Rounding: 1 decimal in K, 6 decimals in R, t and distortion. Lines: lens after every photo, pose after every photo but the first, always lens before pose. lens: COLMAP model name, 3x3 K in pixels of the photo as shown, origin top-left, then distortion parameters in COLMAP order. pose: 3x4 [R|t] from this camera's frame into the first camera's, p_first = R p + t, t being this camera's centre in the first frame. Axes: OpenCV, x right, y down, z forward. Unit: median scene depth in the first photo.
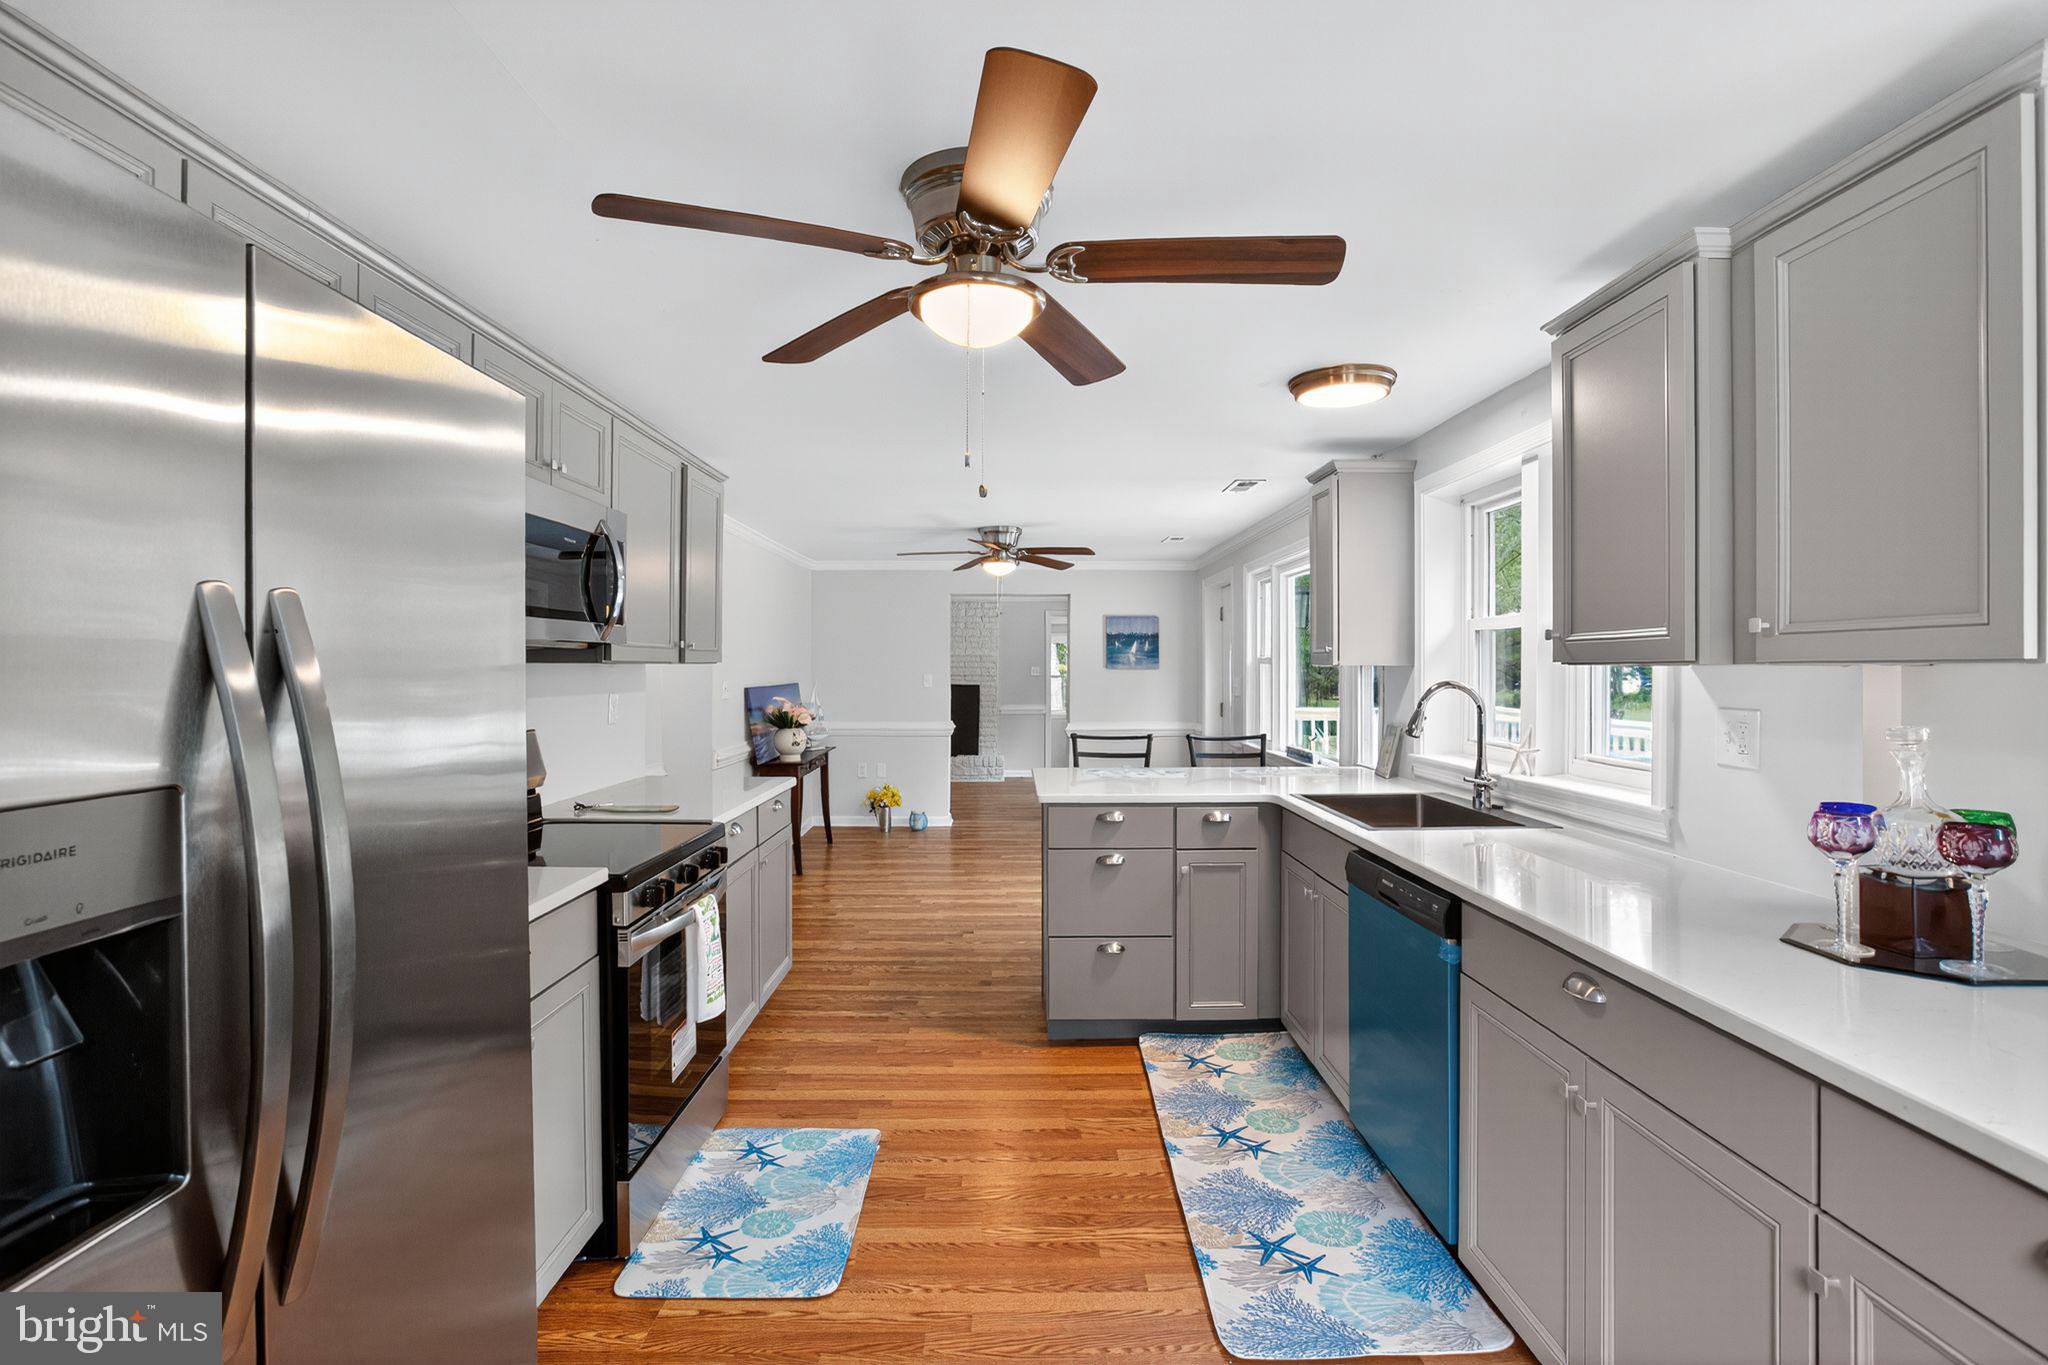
lens RADIAL K [[998.6, 0, 1000.6], [0, 998.6, 668.0], [0, 0, 1]] dist [0.000520, 0.000070]
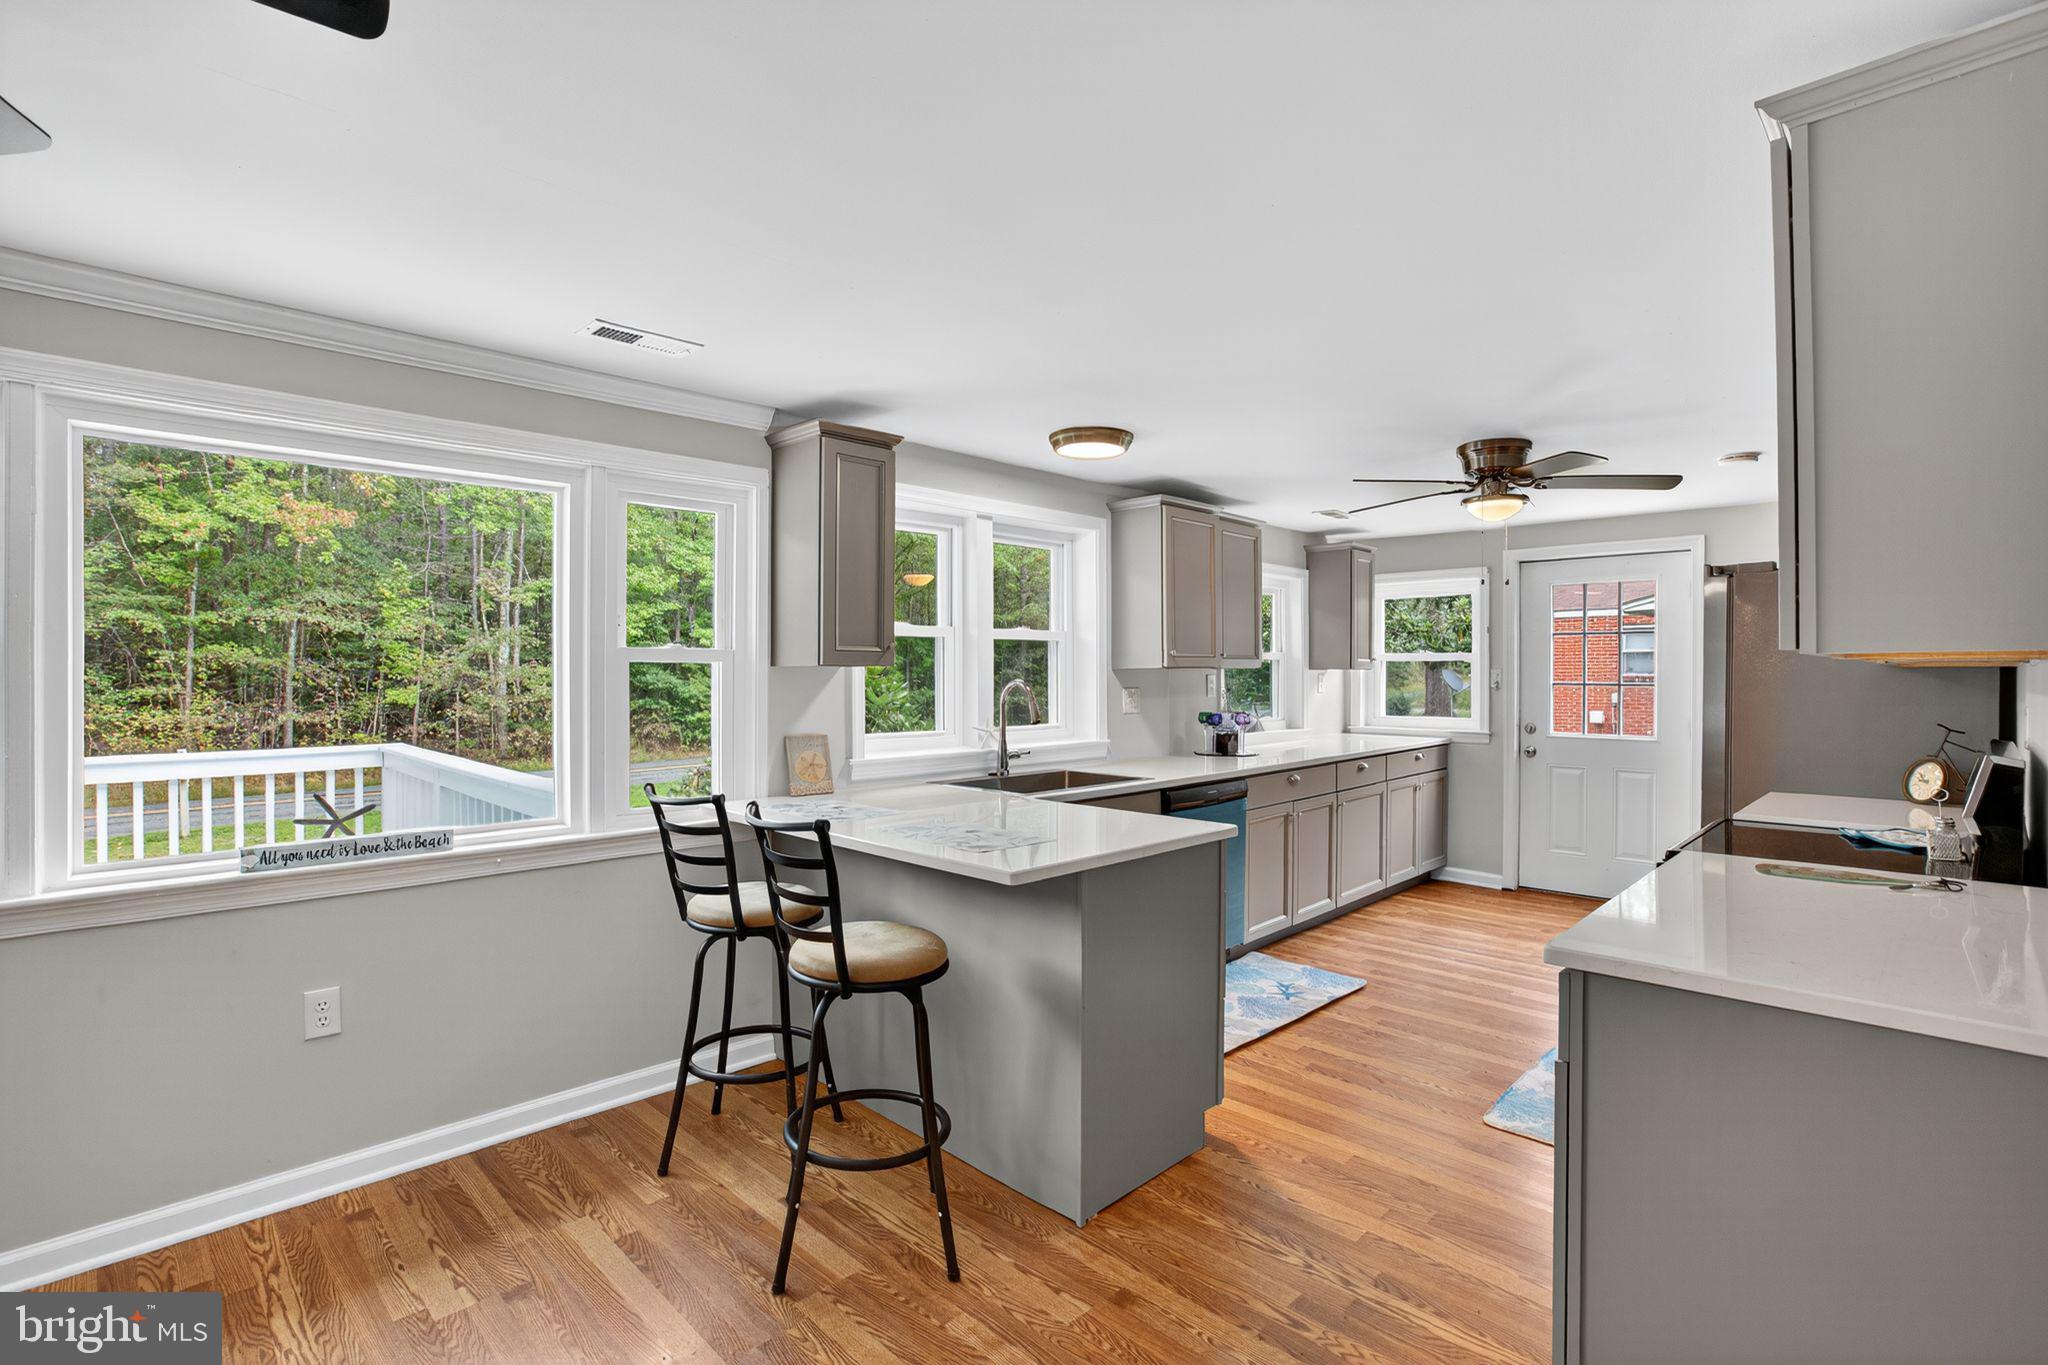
lens RADIAL K [[943.7, 0, 1038.3], [0, 943.7, 681.8], [0, 0, 1]] dist [-0.043133, 0.014813]
pose [[-0.726119, 0.000640, 0.687568, -0.393634], [0.003495, 0.999990, 0.002760, 0.008619], [-0.687560, 0.004407, -0.726115, 1.775020]]
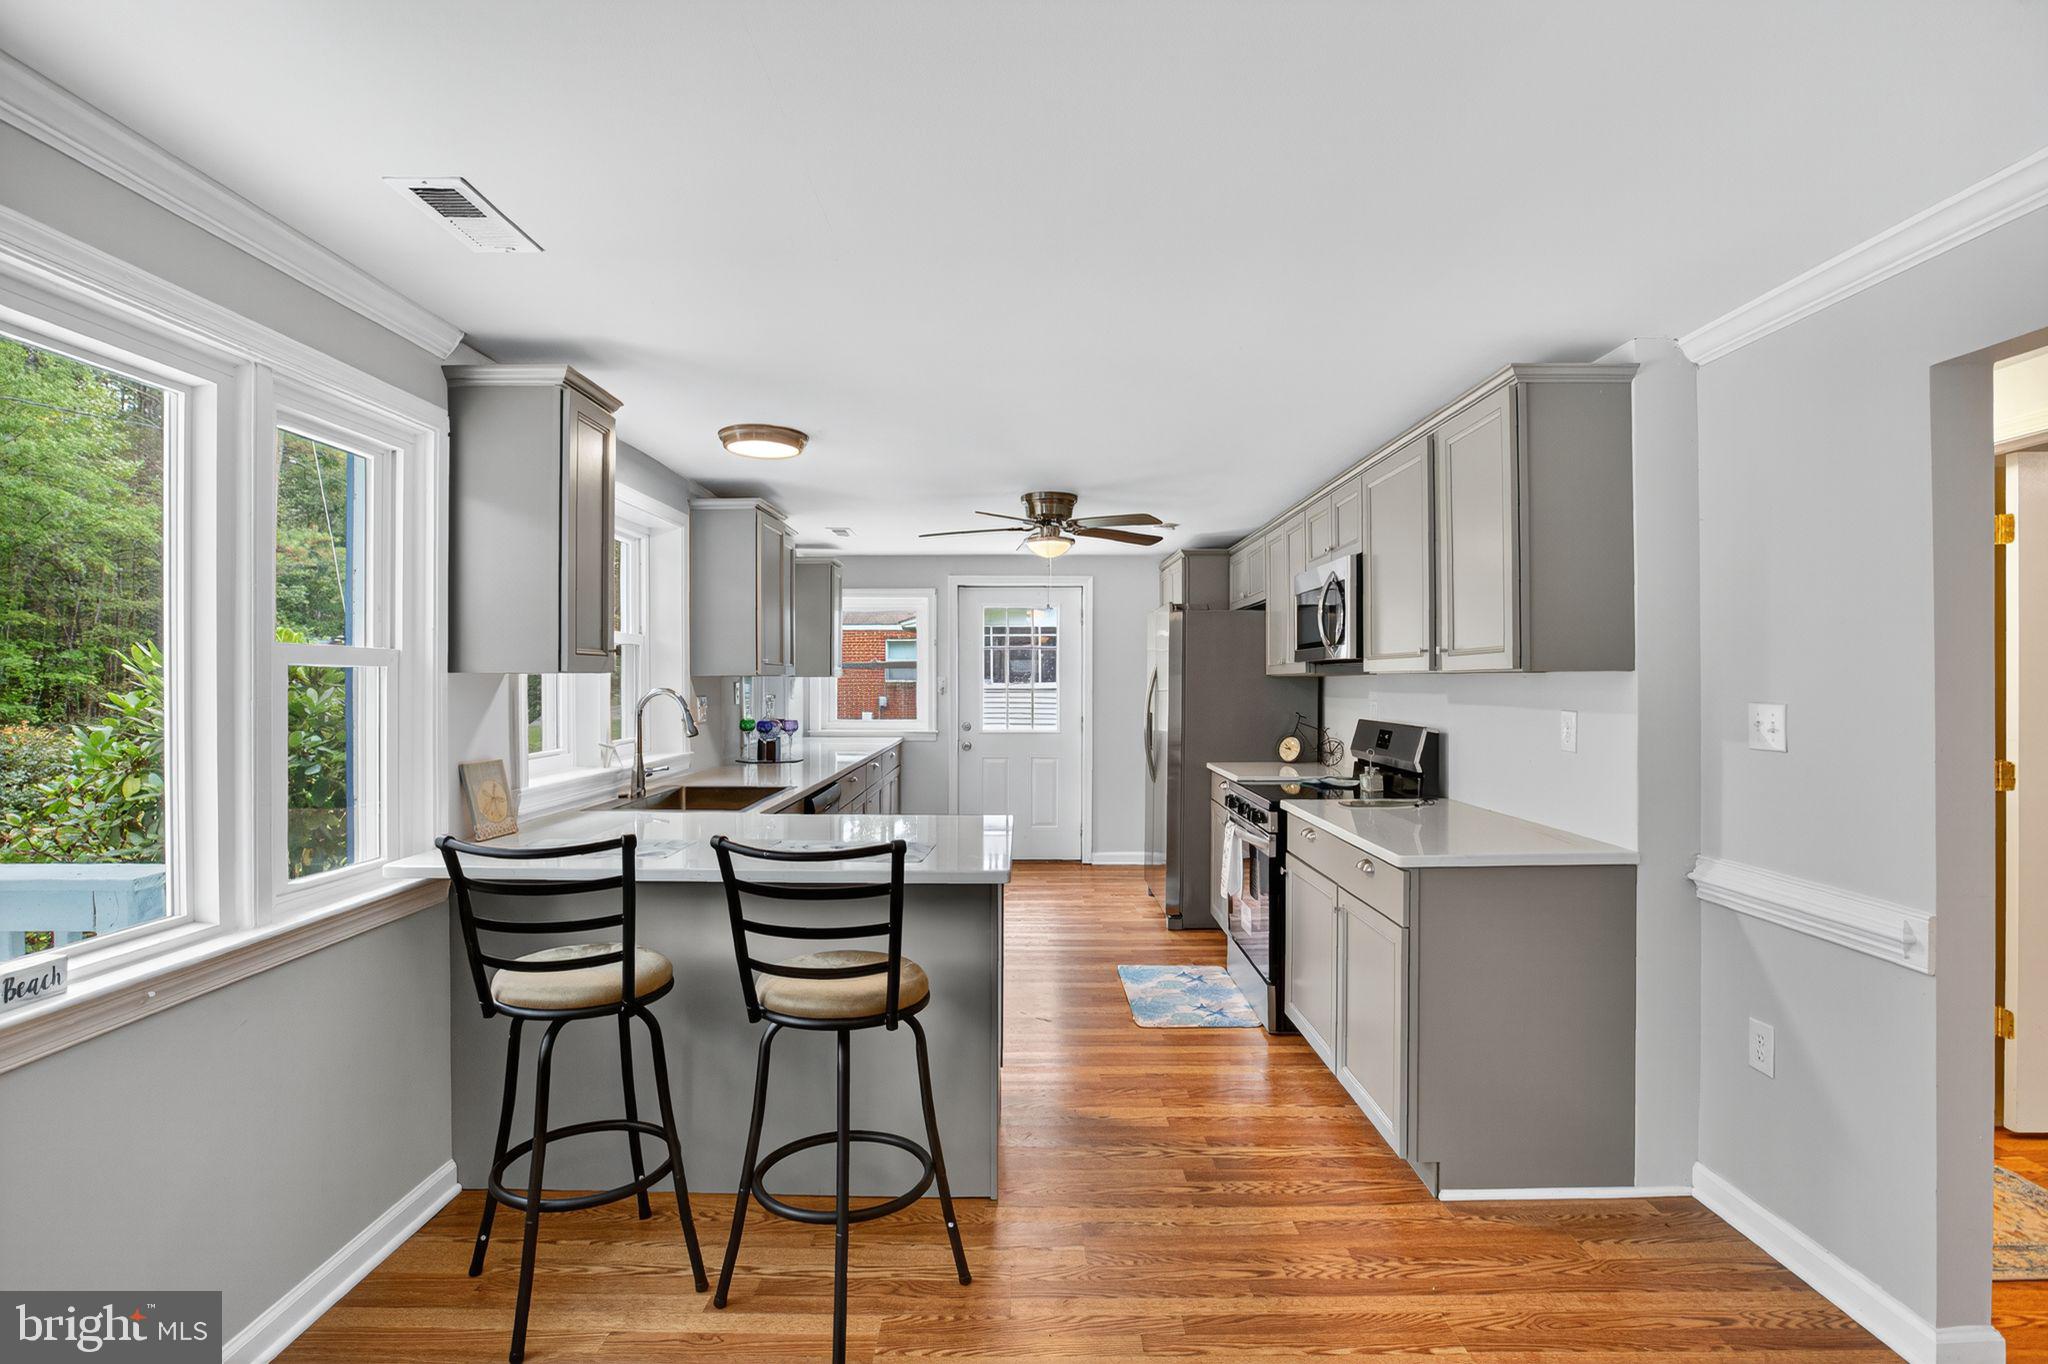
lens RADIAL K [[943.7, 0, 1038.3], [0, 943.7, 681.3], [0, 0, 1]] dist [-0.043133, 0.014813]
pose [[-0.999730, 0.005264, -0.022634, 0.033377], [0.005263, 0.999986, 0.000089, 0.003952], [0.022634, -0.000030, -0.999744, 1.990202]]
